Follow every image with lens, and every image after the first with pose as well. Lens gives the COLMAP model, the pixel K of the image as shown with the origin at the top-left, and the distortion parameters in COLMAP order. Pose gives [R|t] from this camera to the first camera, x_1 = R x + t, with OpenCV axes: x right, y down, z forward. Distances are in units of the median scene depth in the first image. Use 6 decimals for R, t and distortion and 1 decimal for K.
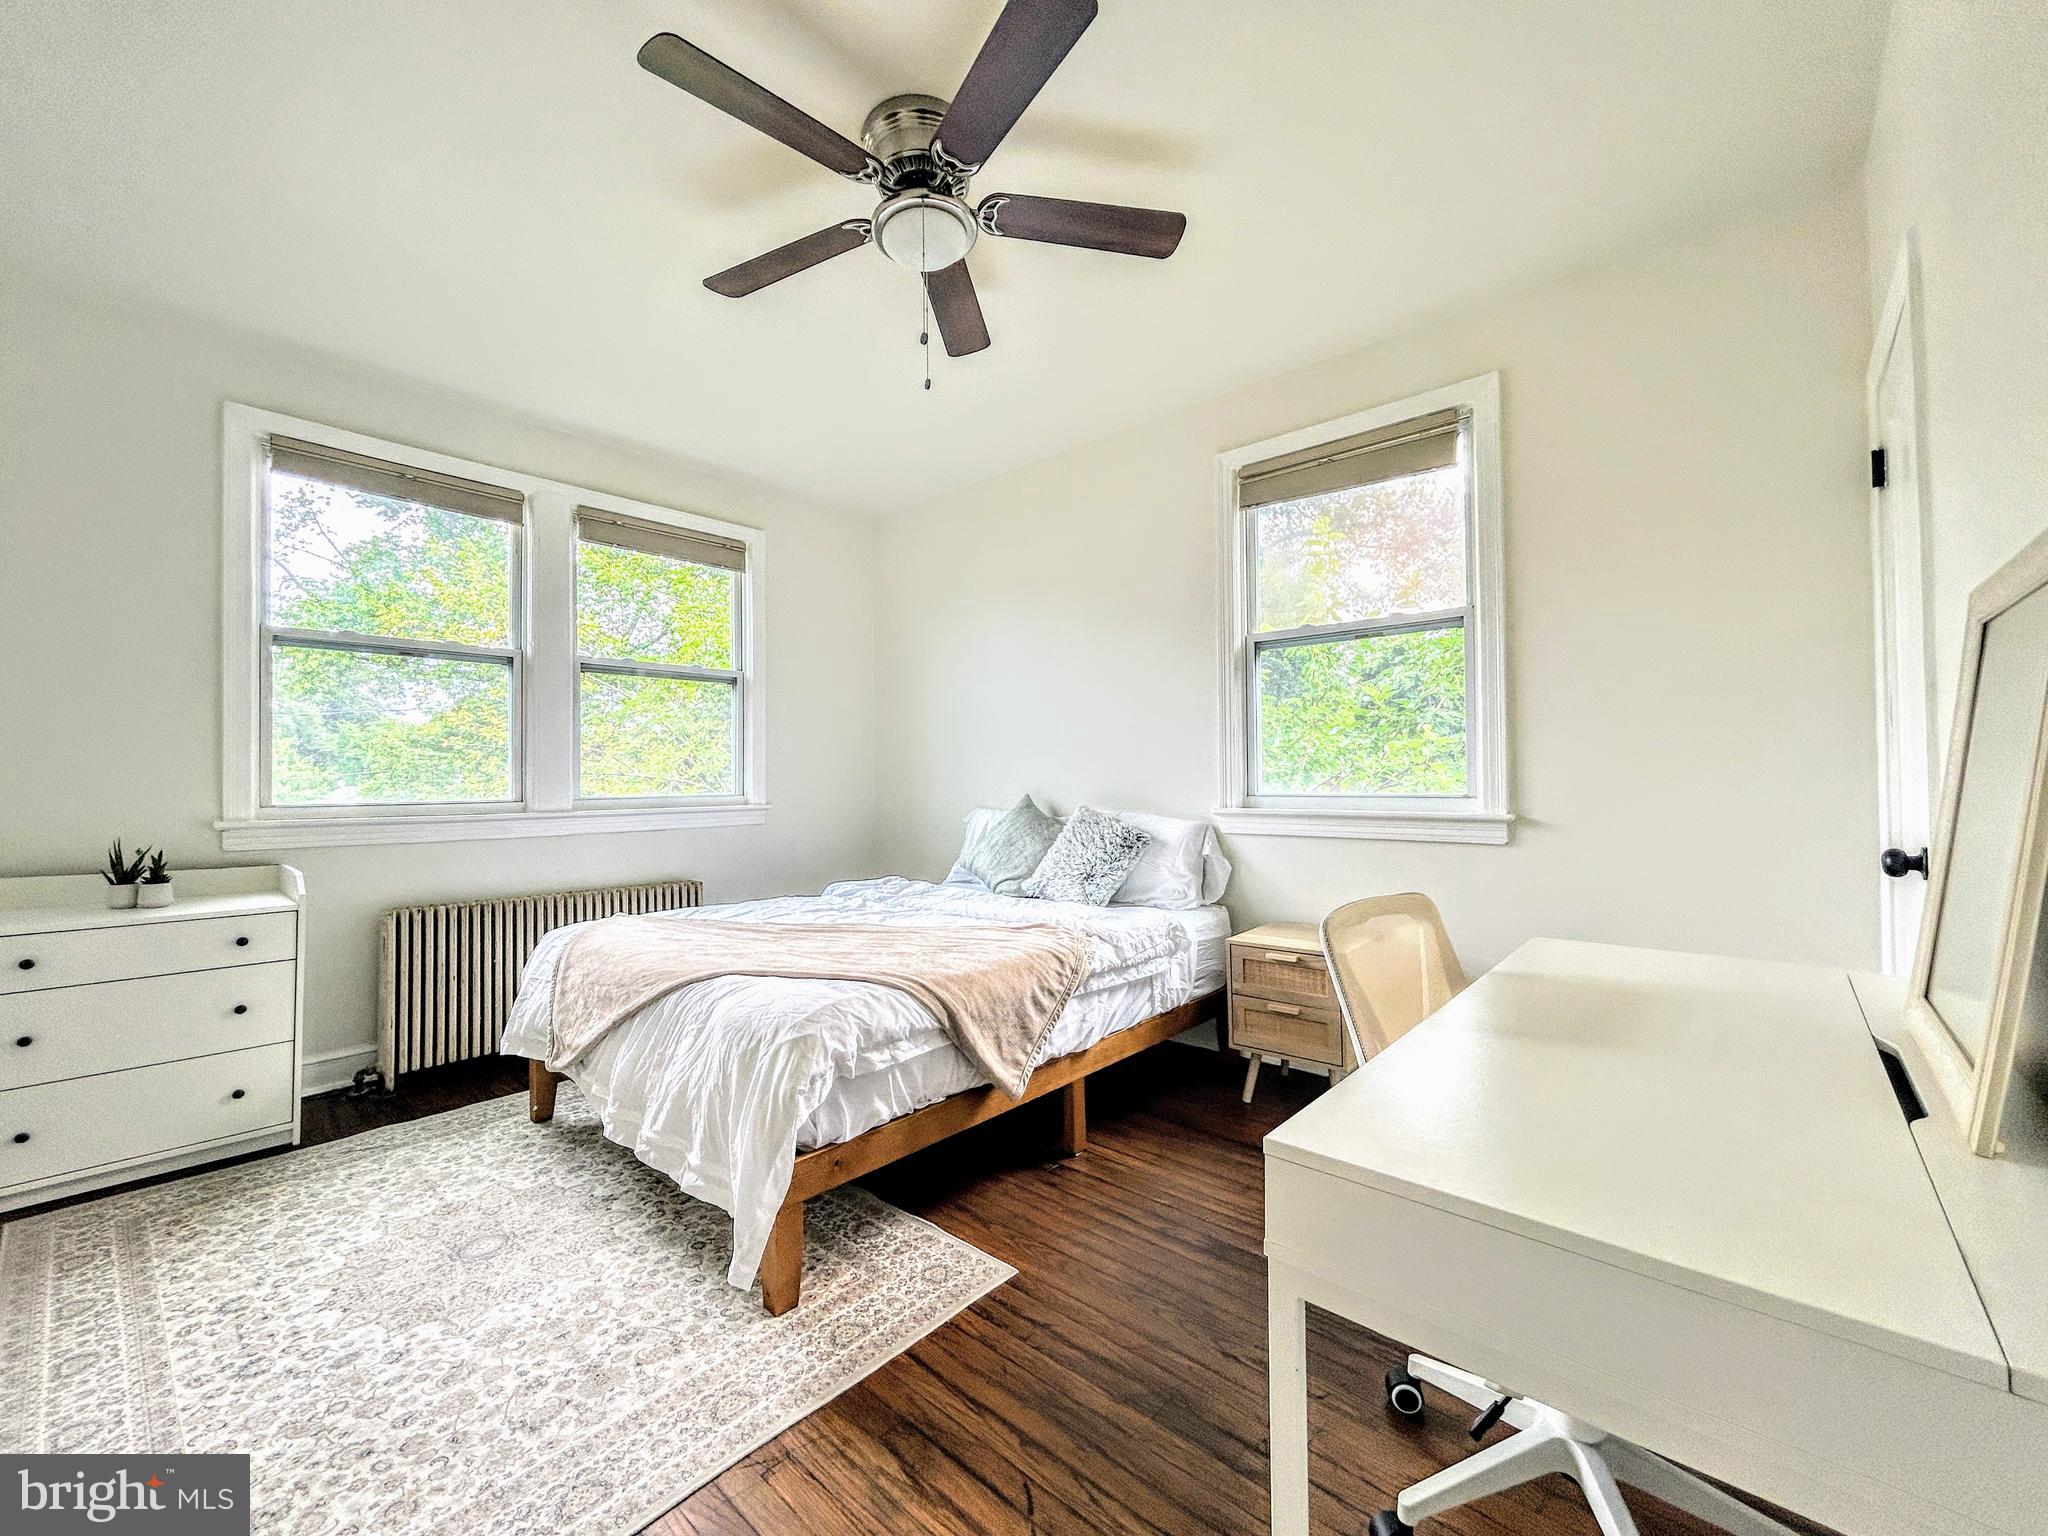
lens RADIAL K [[834.1, 0, 1019.1], [0, 834.1, 766.2], [0, 0, 1]] dist [-0.000112, -0.000503]
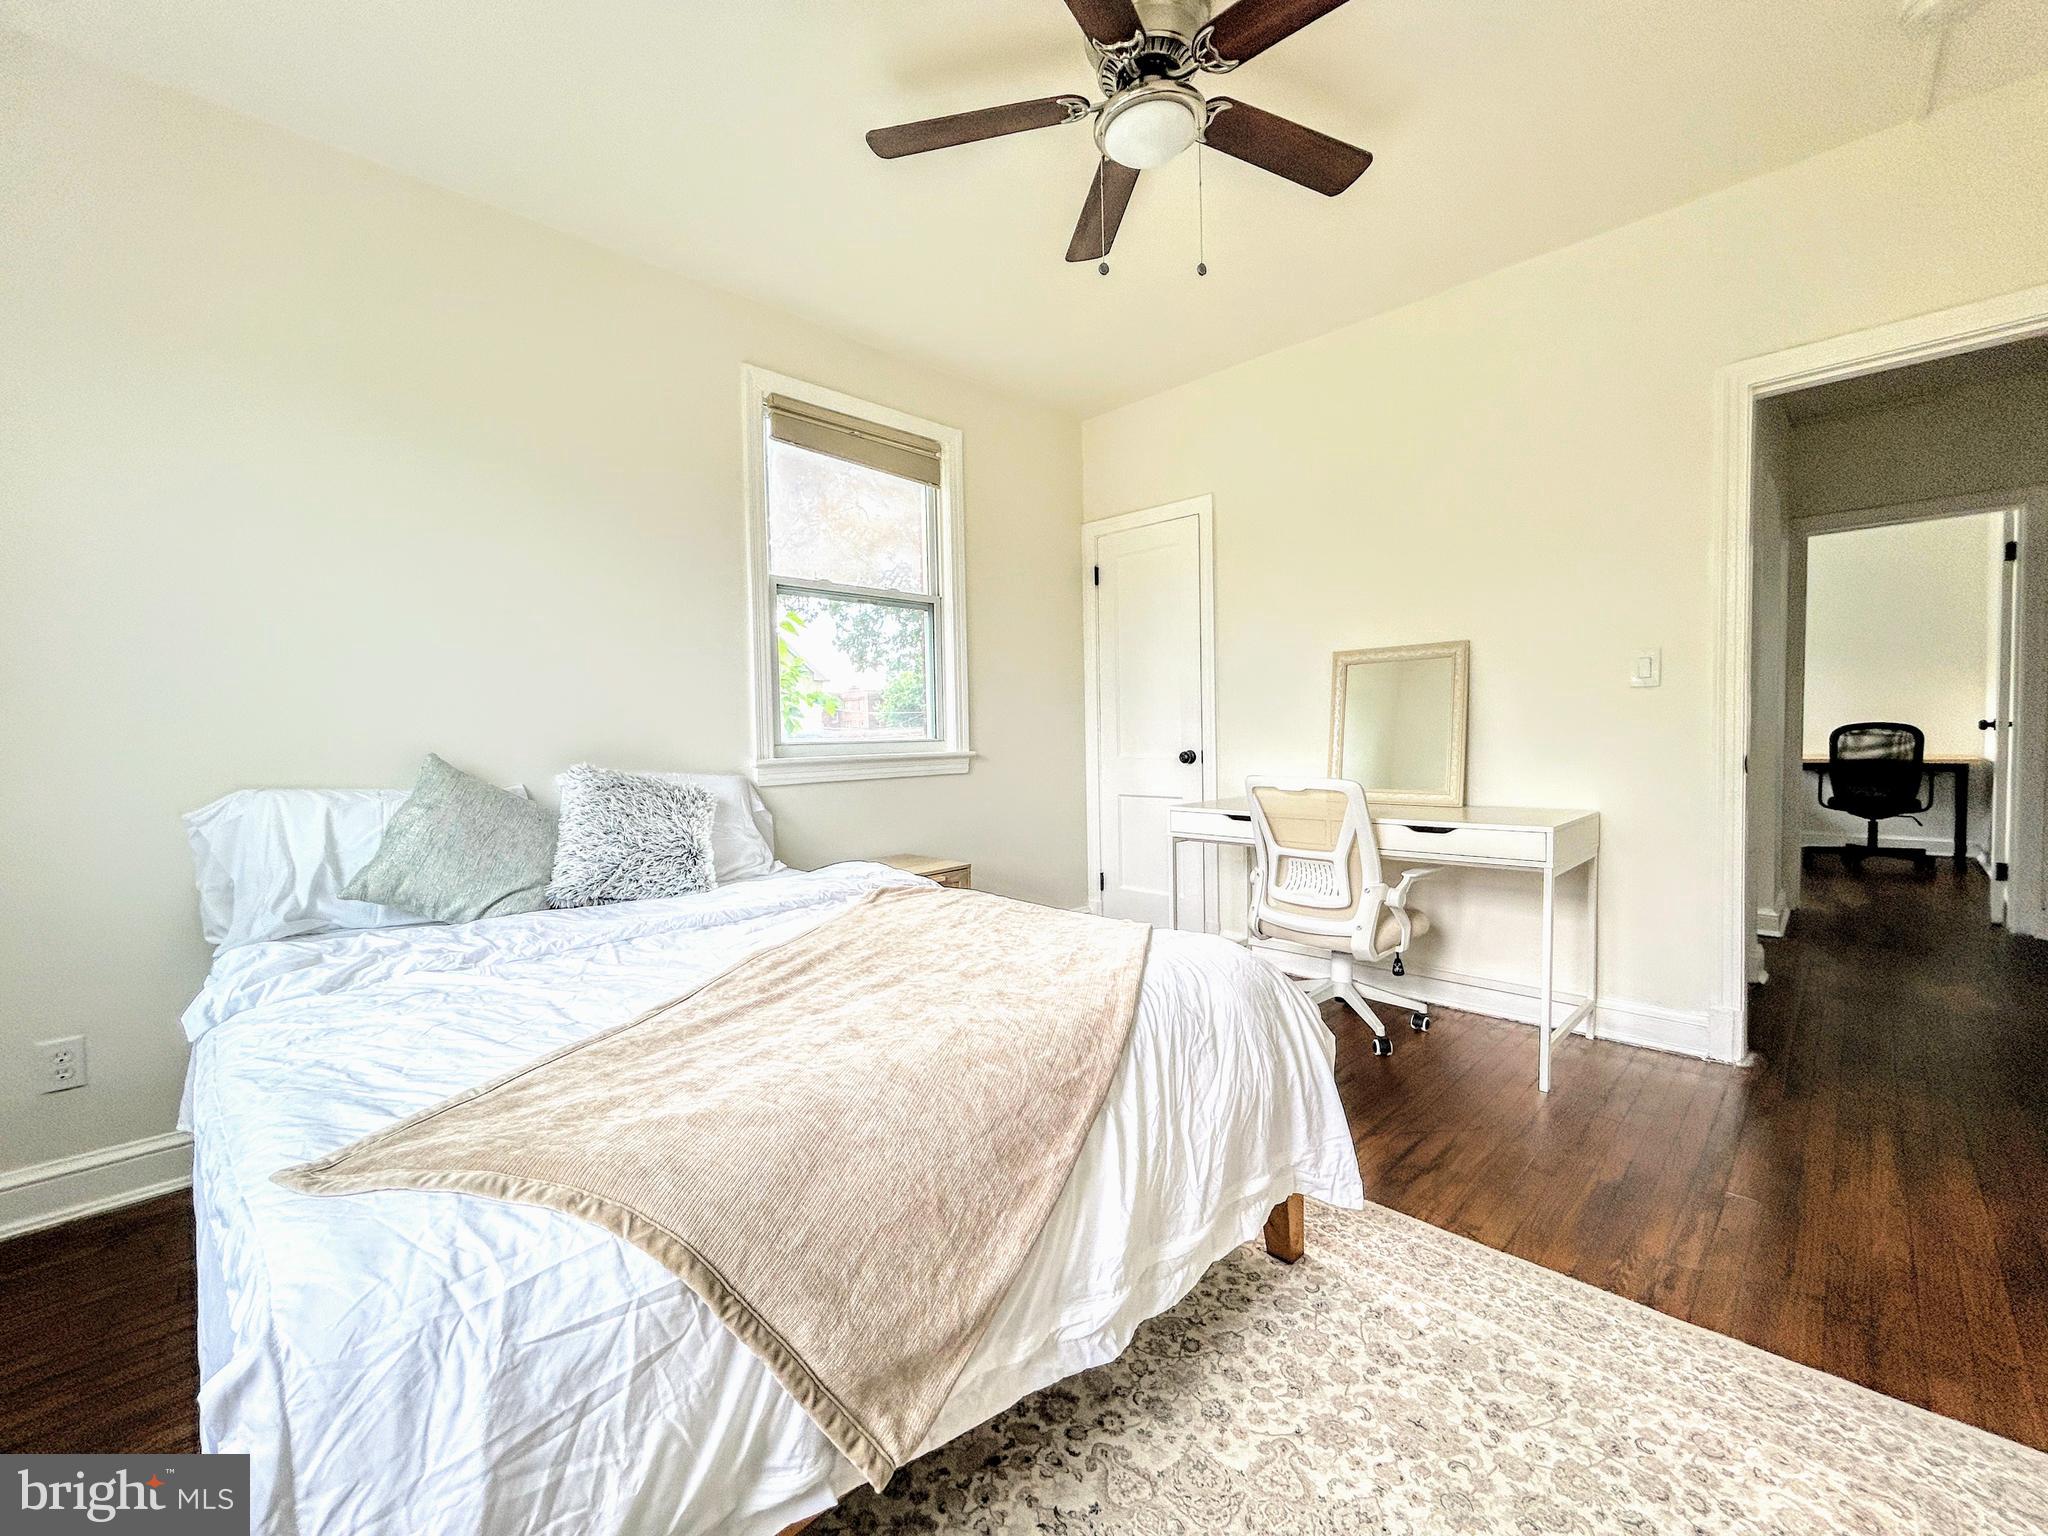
lens RADIAL K [[834.1, 0, 1019.5], [0, 834.1, 767.5], [0, 0, 1]] dist [-0.000112, -0.000503]
pose [[0.050354, -0.032448, 0.998204, -1.447263], [0.011649, 0.999423, 0.031900, 0.071344], [-0.998663, 0.010022, 0.050703, 1.467709]]
